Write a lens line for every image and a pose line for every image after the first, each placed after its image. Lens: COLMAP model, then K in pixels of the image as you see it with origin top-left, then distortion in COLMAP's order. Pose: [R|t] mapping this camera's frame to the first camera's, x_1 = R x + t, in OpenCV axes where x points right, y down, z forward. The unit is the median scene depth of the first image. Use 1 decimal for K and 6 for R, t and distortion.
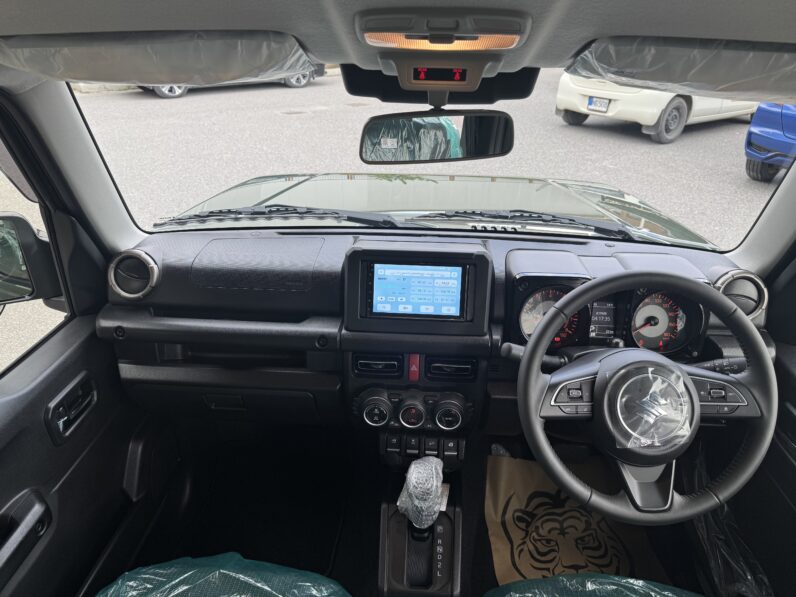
lens RADIAL K [[556.5, 0, 393.8], [0, 556.5, 299.8], [0, 0, 1]] dist [0.025597, -0.031126]
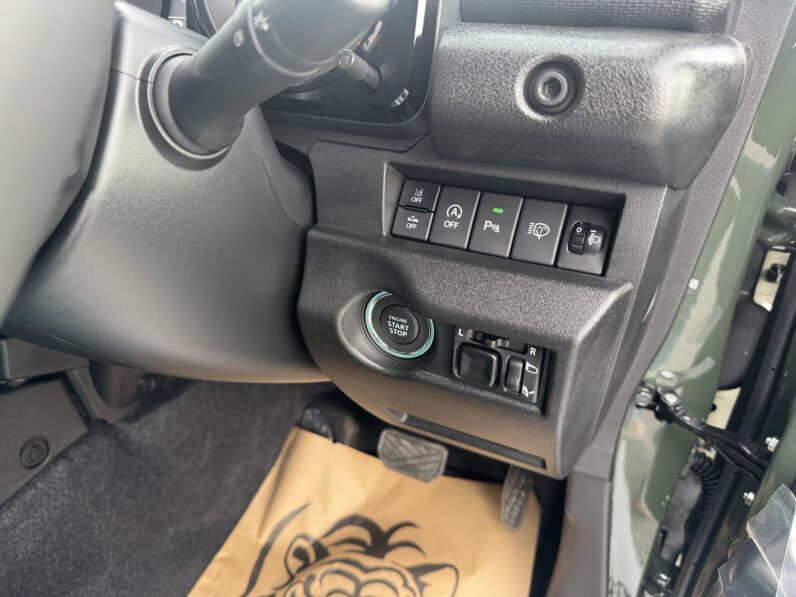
lens RADIAL K [[566.9, 0, 395.9], [0, 566.9, 287.7], [0, 0, 1]] dist [-0.004545, -0.014189]
pose [[0.925012, 0.178974, -0.335142, 0.499199], [-0.188694, 0.982029, 0.003620, 0.144185], [0.329767, 0.059891, 0.942161, 0.576172]]
